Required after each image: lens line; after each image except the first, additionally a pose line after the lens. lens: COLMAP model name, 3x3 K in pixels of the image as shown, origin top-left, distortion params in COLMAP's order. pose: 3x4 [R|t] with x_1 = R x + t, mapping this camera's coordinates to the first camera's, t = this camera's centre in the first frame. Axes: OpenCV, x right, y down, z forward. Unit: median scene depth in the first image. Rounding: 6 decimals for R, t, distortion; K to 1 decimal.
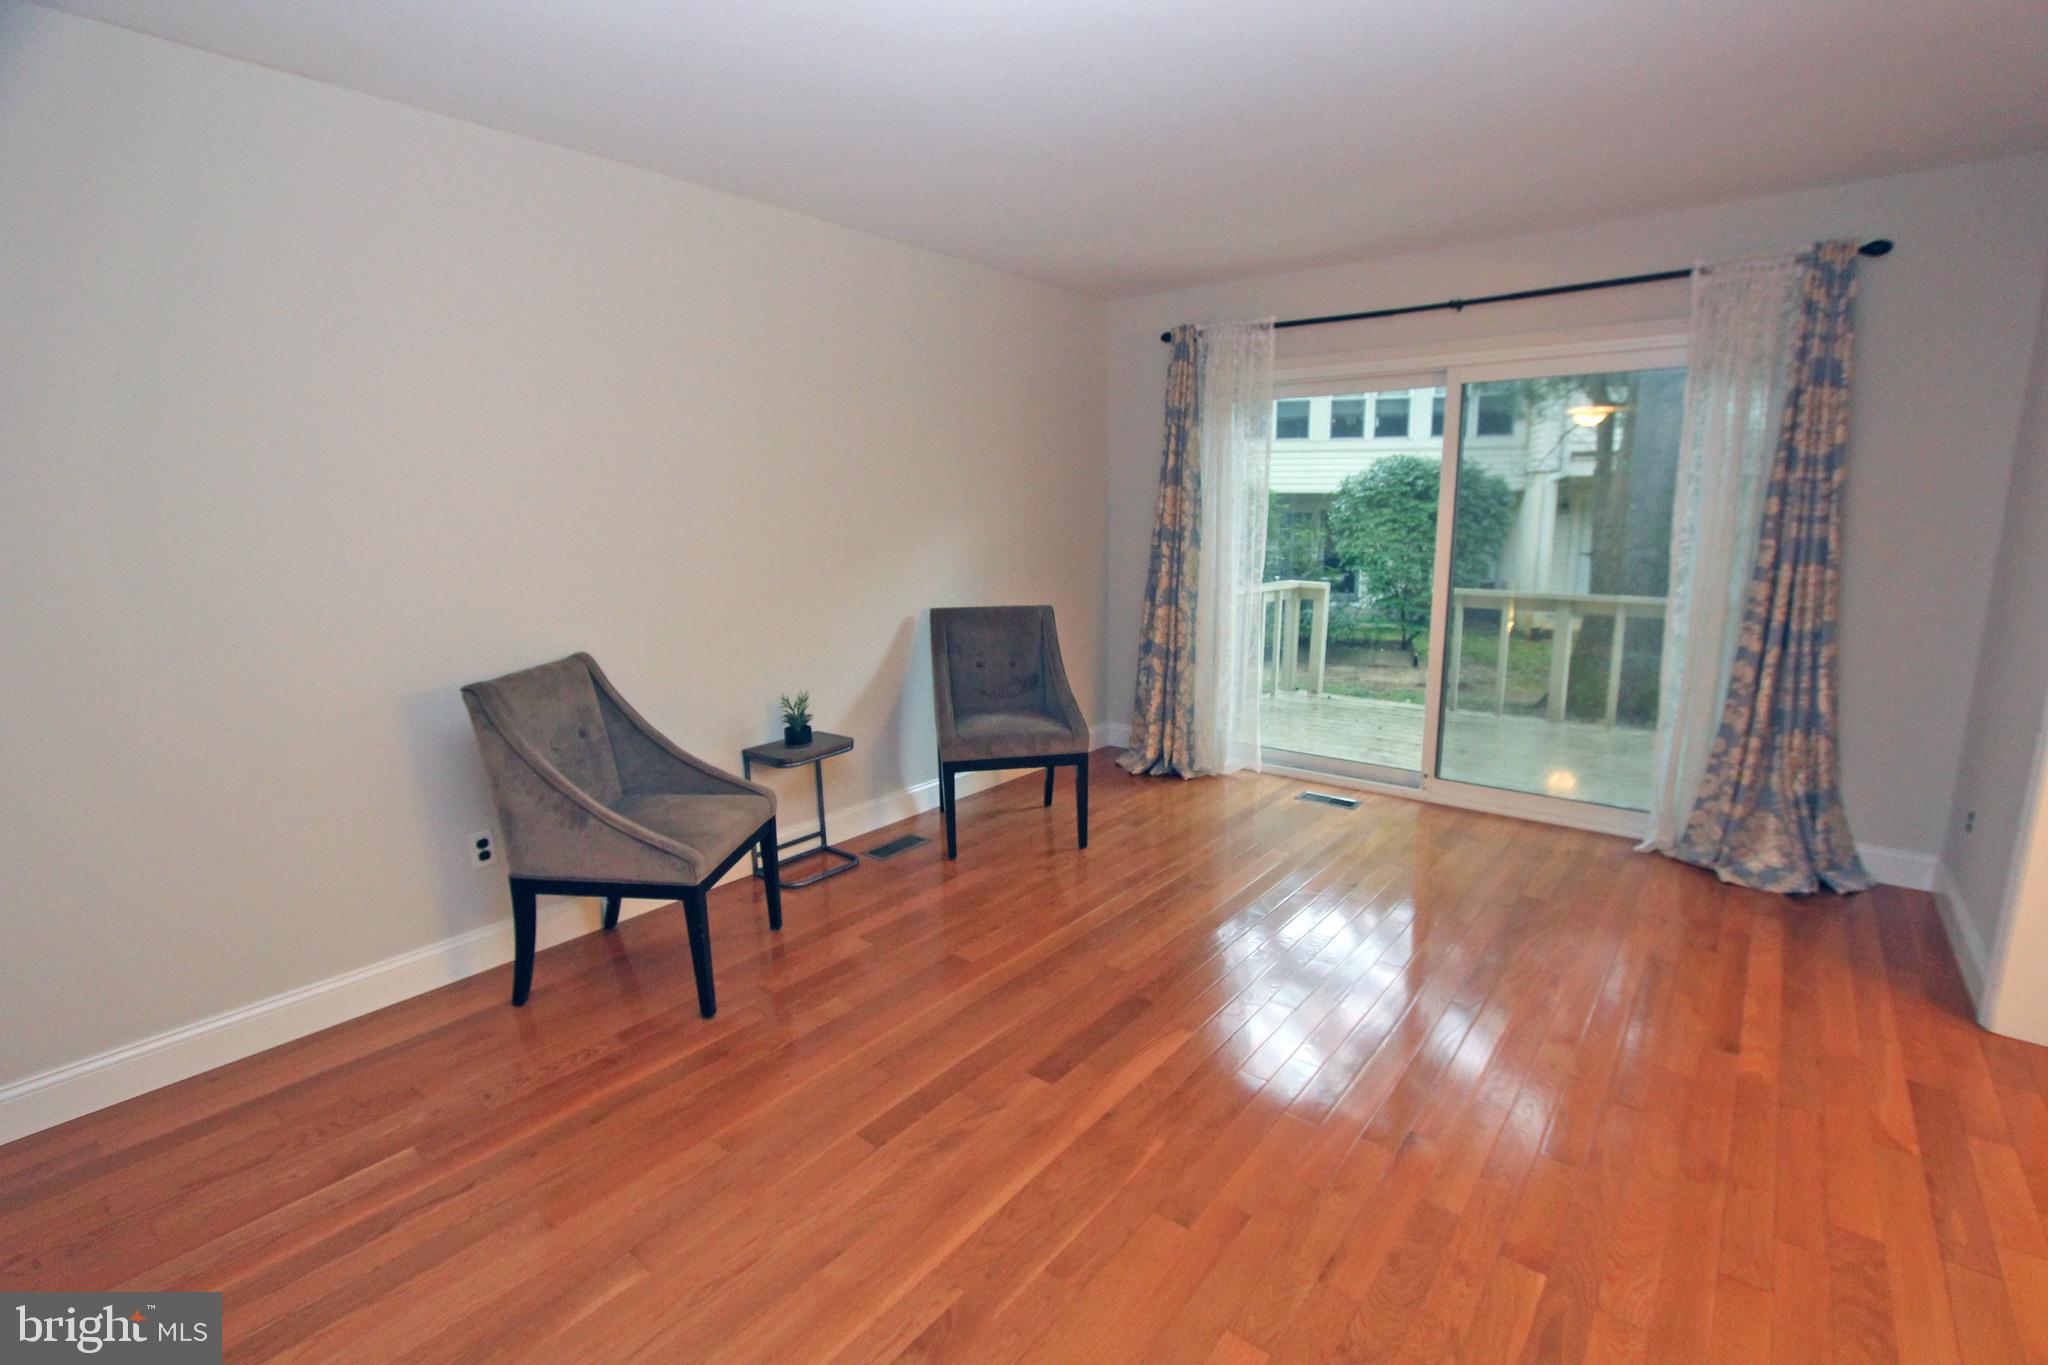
lens RADIAL K [[950.1, 0, 1042.3], [0, 950.1, 689.2], [0, 0, 1]] dist [-0.023189, 0.005793]
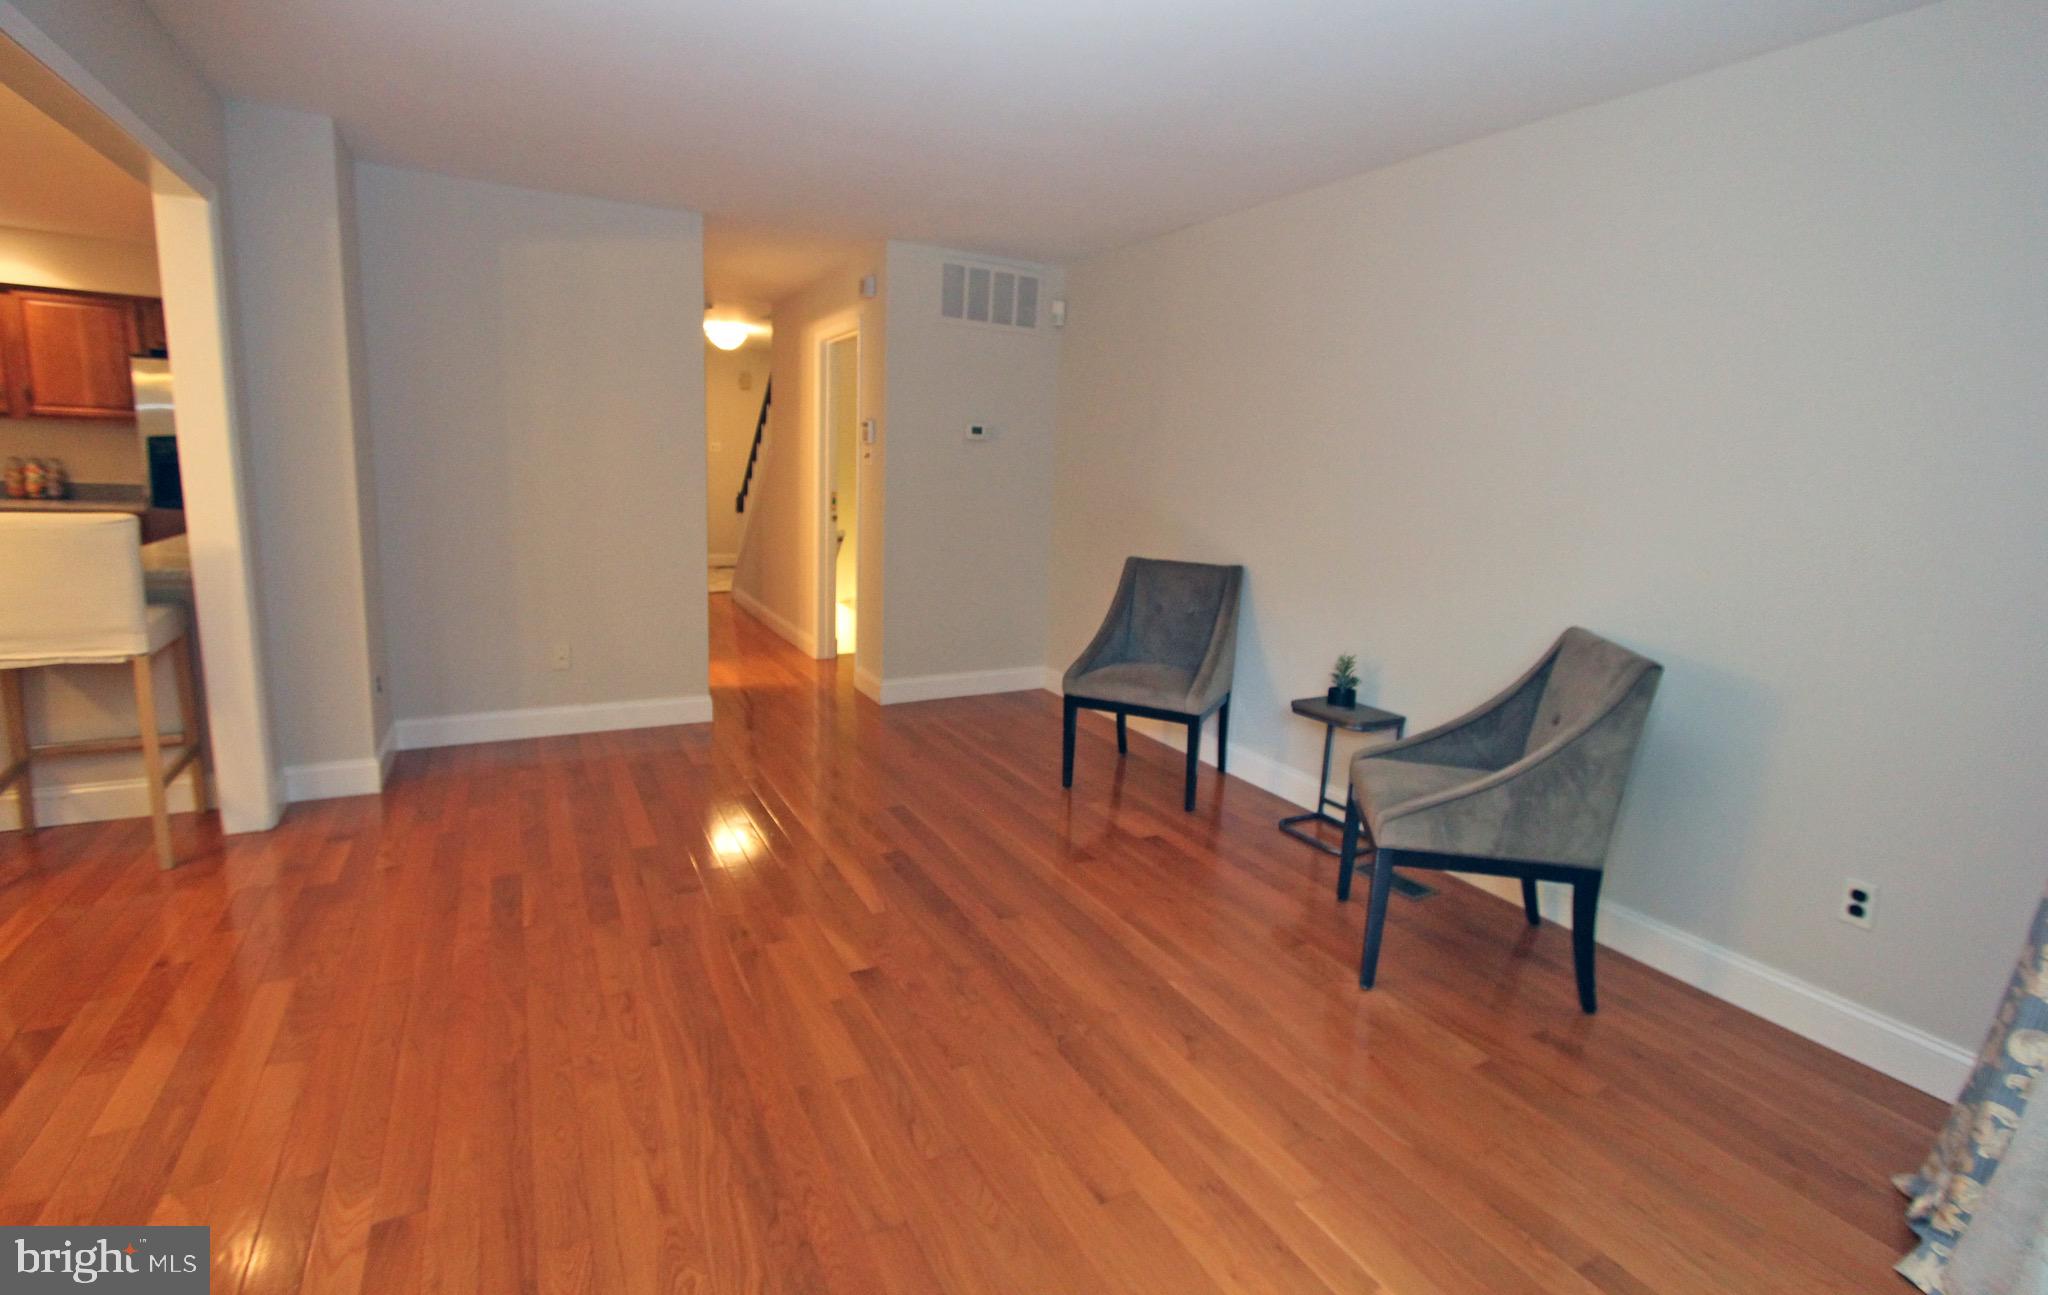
lens RADIAL K [[990.4, 0, 1054.3], [0, 990.4, 617.9], [0, 0, 1]] dist [-0.000325, 0.000058]
pose [[-0.405163, 0.131988, -0.904667, 0.651926], [-0.214571, 0.948157, 0.234431, -0.170541], [0.888708, 0.289098, -0.355837, 0.911920]]
